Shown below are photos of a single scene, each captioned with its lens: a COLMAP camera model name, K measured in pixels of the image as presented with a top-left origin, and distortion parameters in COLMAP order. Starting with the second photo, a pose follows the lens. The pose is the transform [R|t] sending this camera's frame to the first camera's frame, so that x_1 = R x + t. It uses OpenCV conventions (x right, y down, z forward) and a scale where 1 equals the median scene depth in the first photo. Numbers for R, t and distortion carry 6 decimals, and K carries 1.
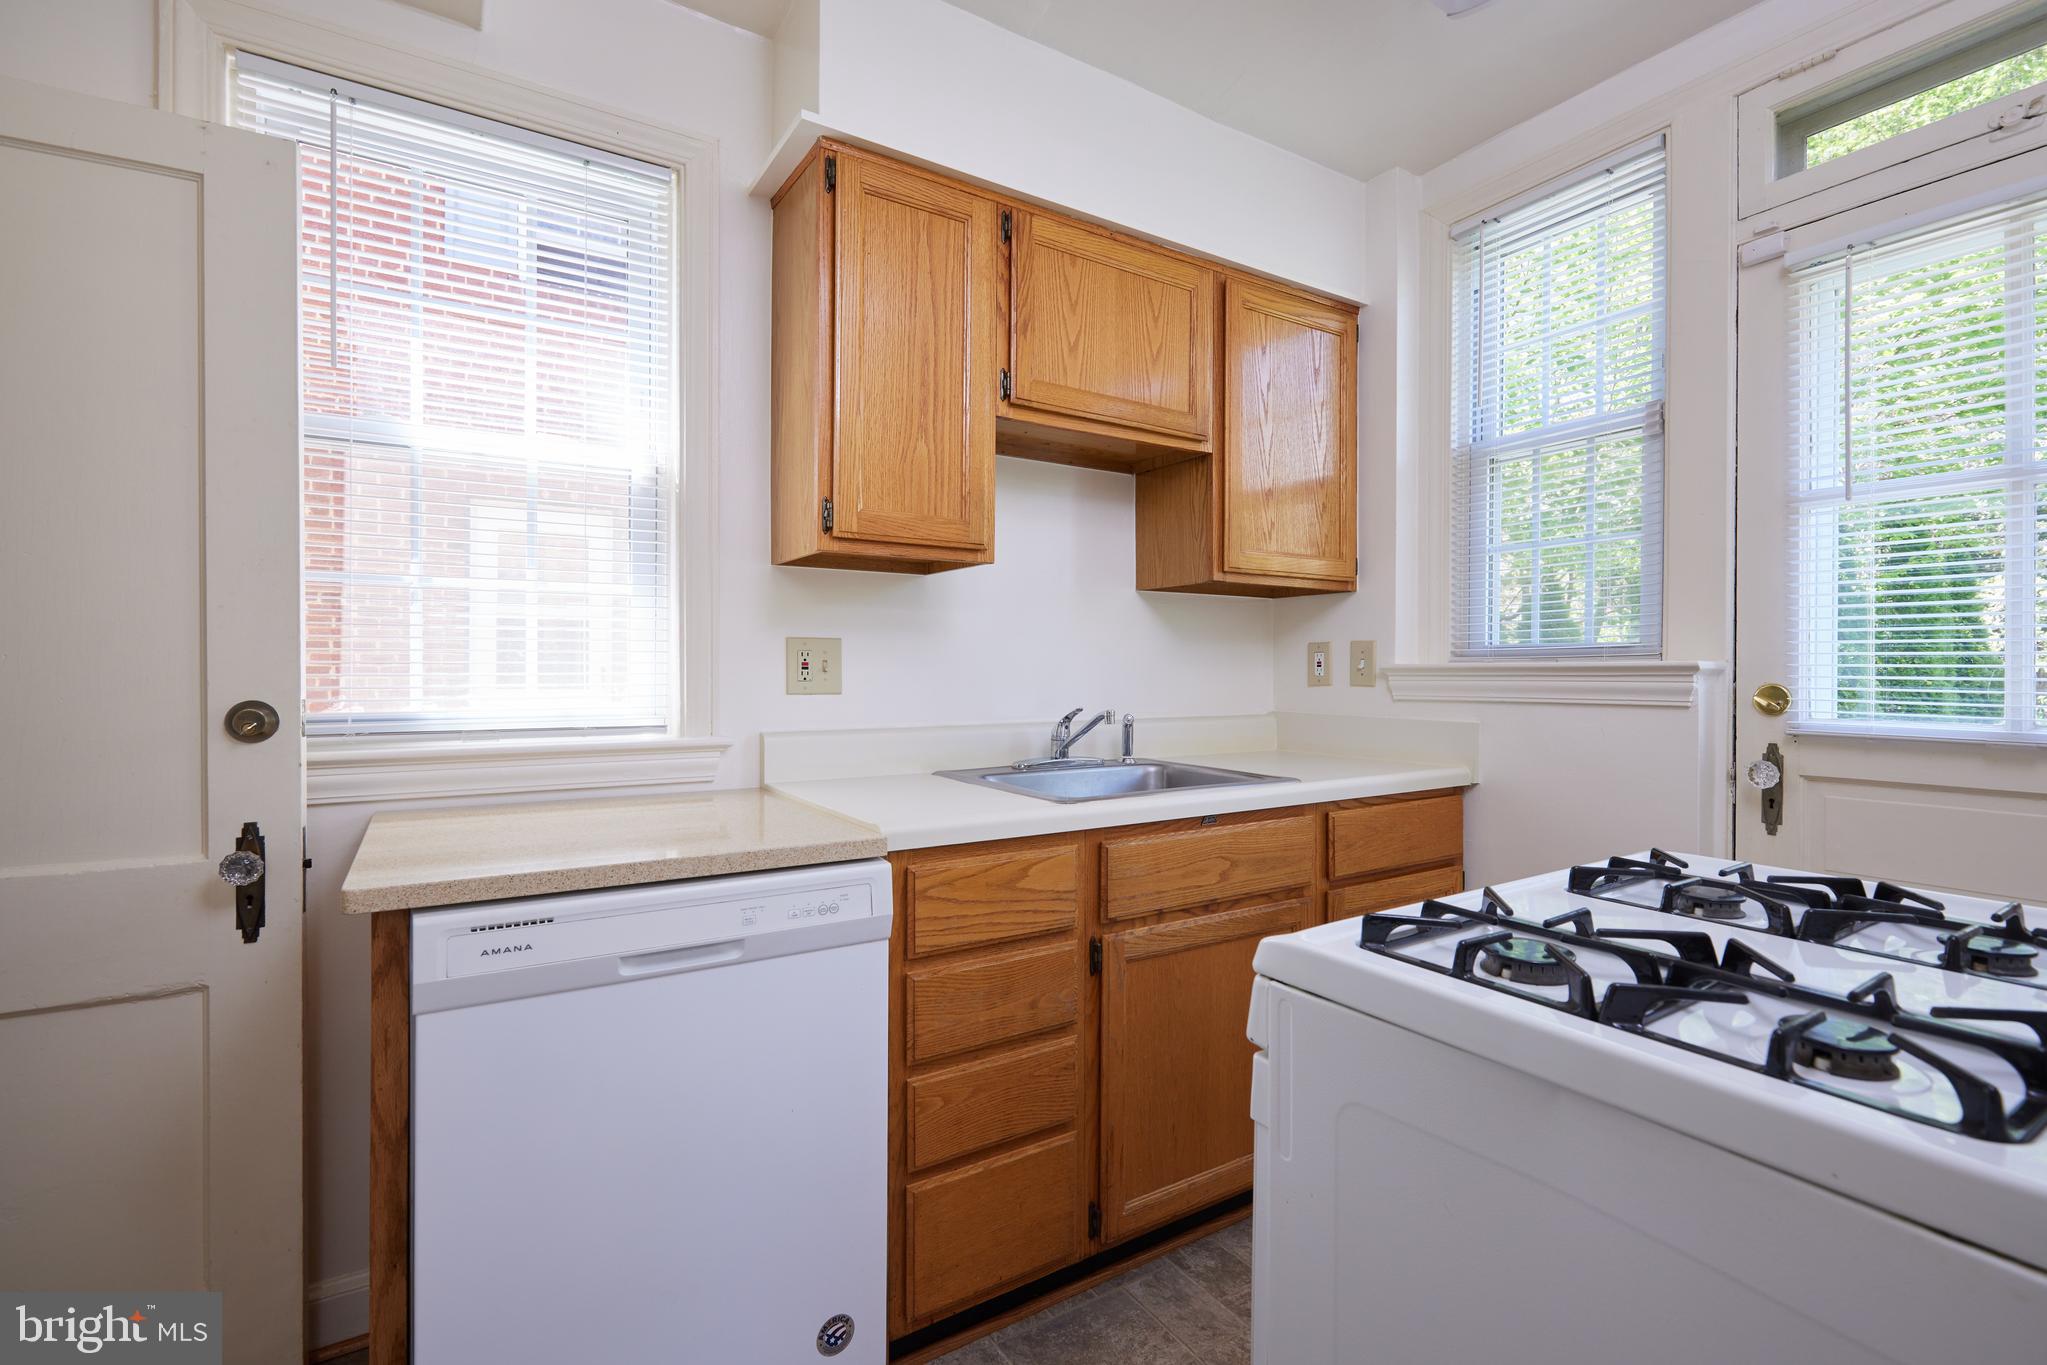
lens RADIAL K [[932.1, 0, 1024.6], [0, 932.1, 673.7], [0, 0, 1]] dist [-0.000745, 0.000455]
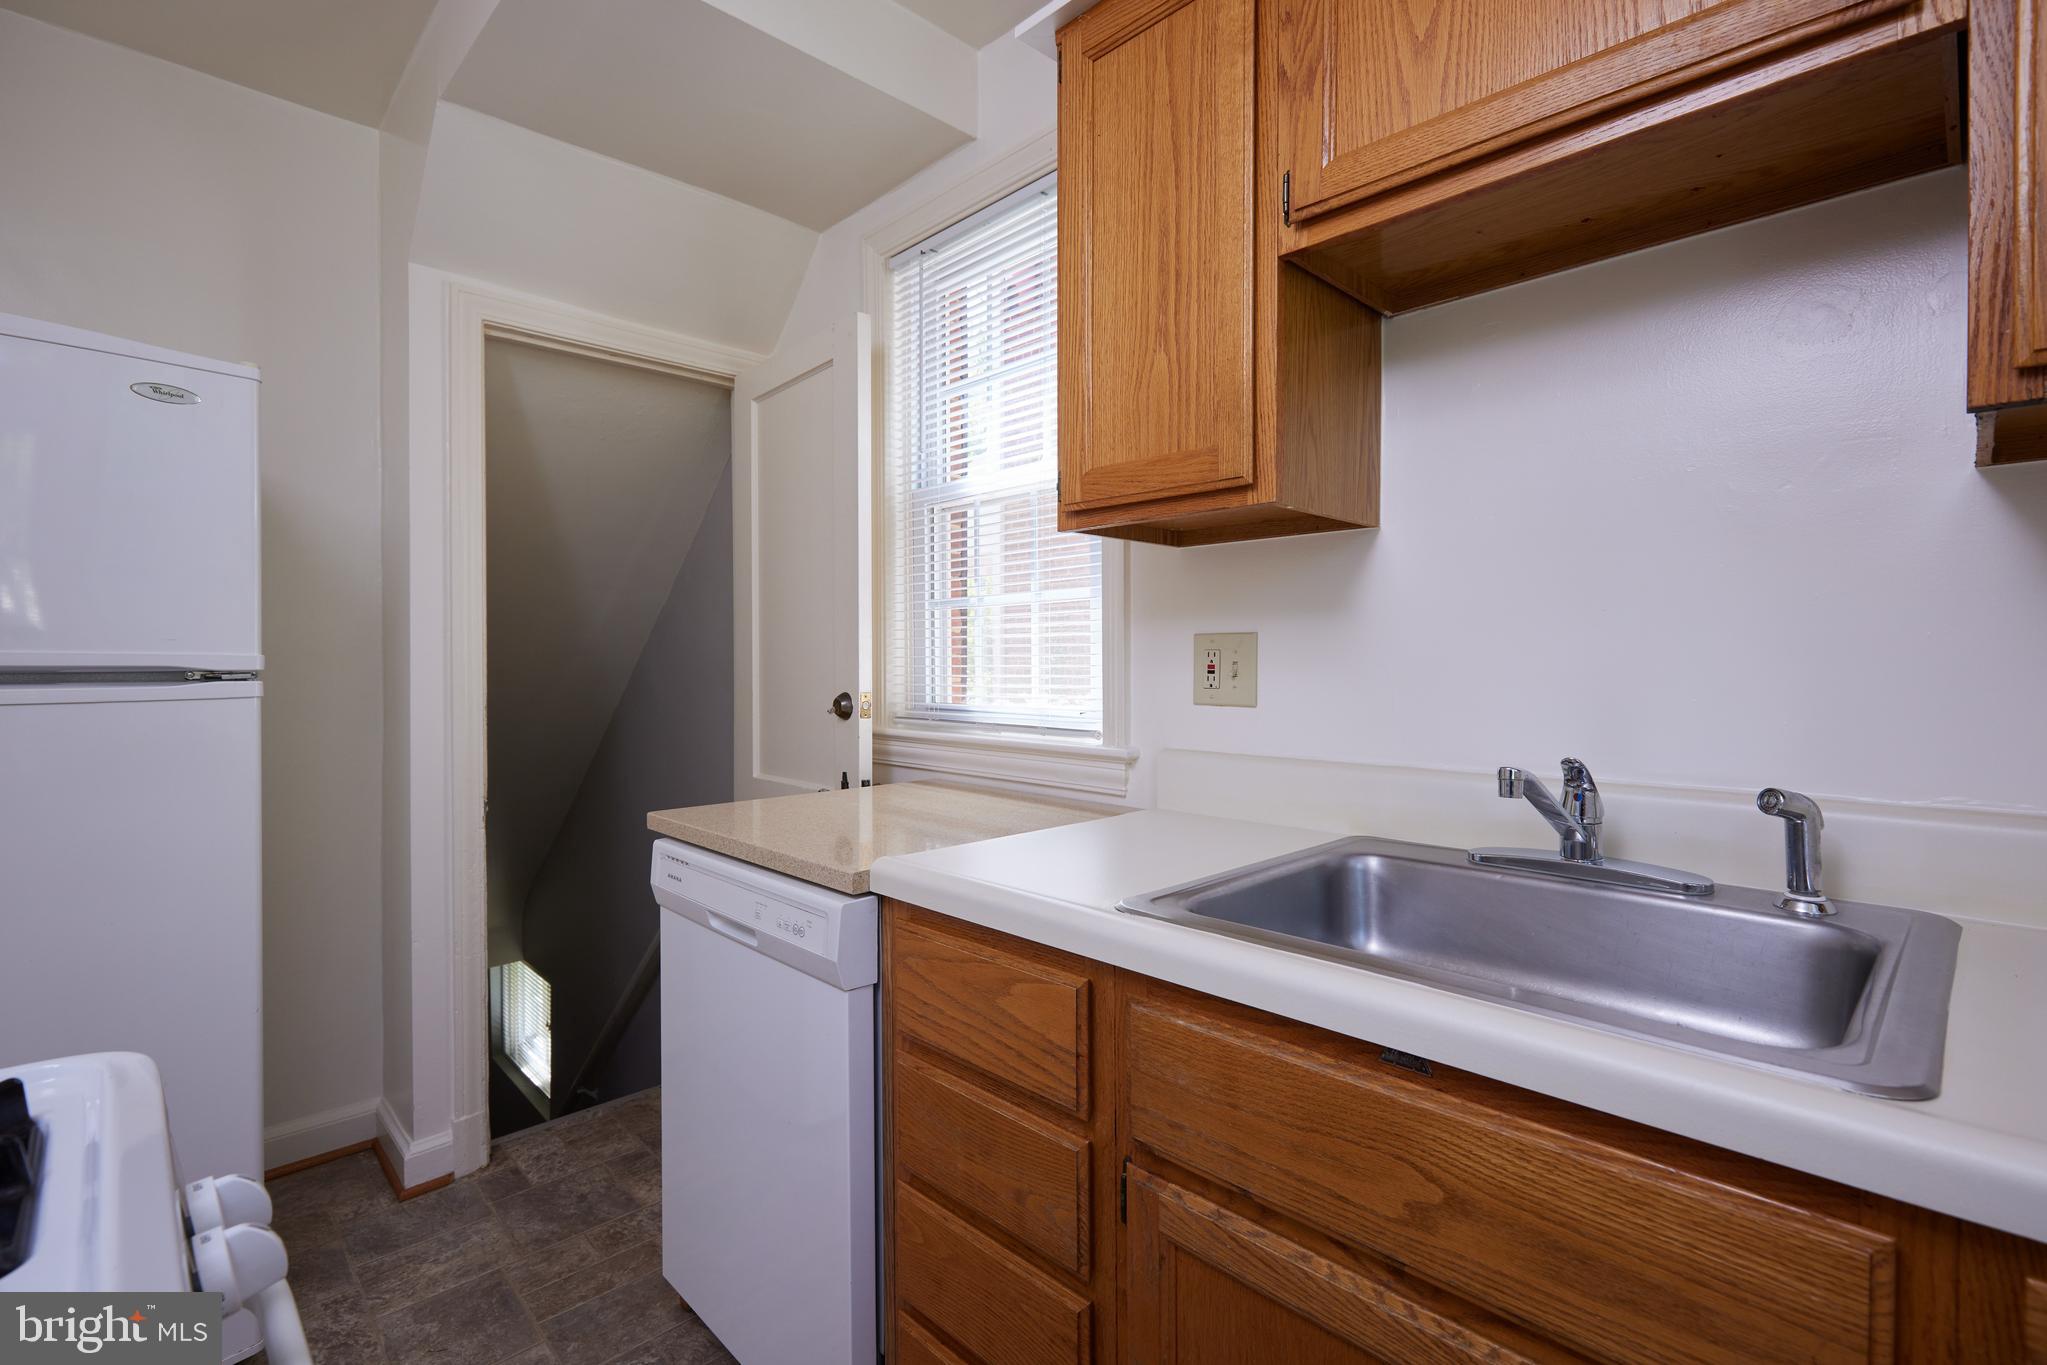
lens RADIAL K [[932.1, 0, 1020.9], [0, 932.1, 670.8], [0, 0, 1]] dist [-0.000745, 0.000455]
pose [[0.210860, 0.006546, -0.977494, 0.548344], [-0.005584, 0.999969, 0.005492, -0.011788], [0.977500, 0.004300, 0.210890, 0.741040]]
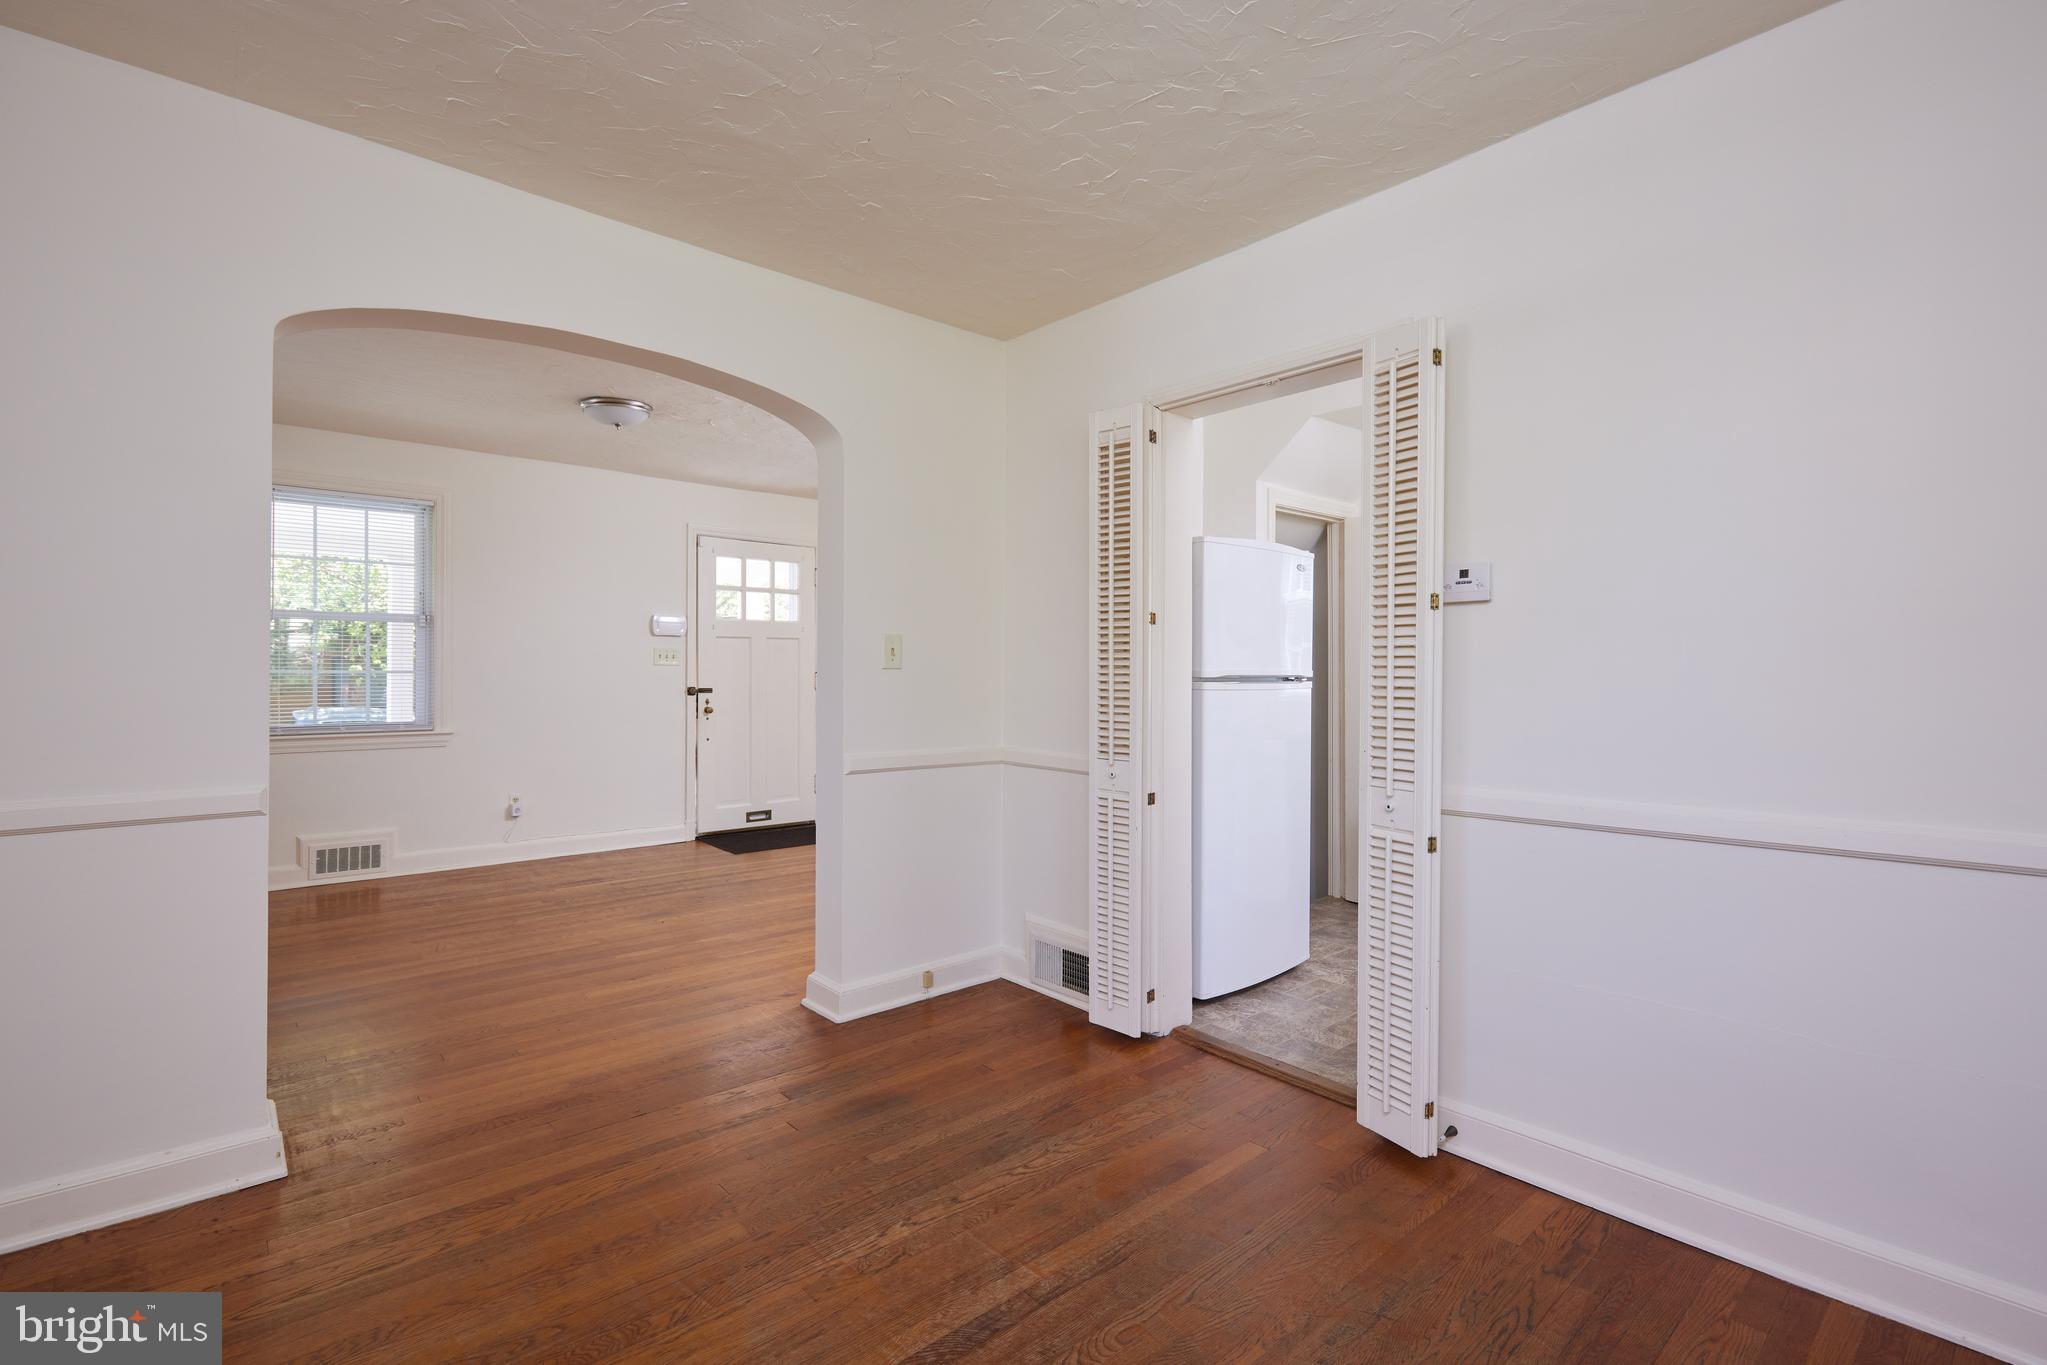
lens RADIAL K [[932.1, 0, 1031.0], [0, 932.1, 669.4], [0, 0, 1]] dist [-0.000745, 0.000455]
pose [[0.175620, -0.004126, -0.984449, 1.470540], [-0.008446, 0.999948, -0.005697, -0.003409], [0.984422, 0.009315, 0.175576, -0.685326]]
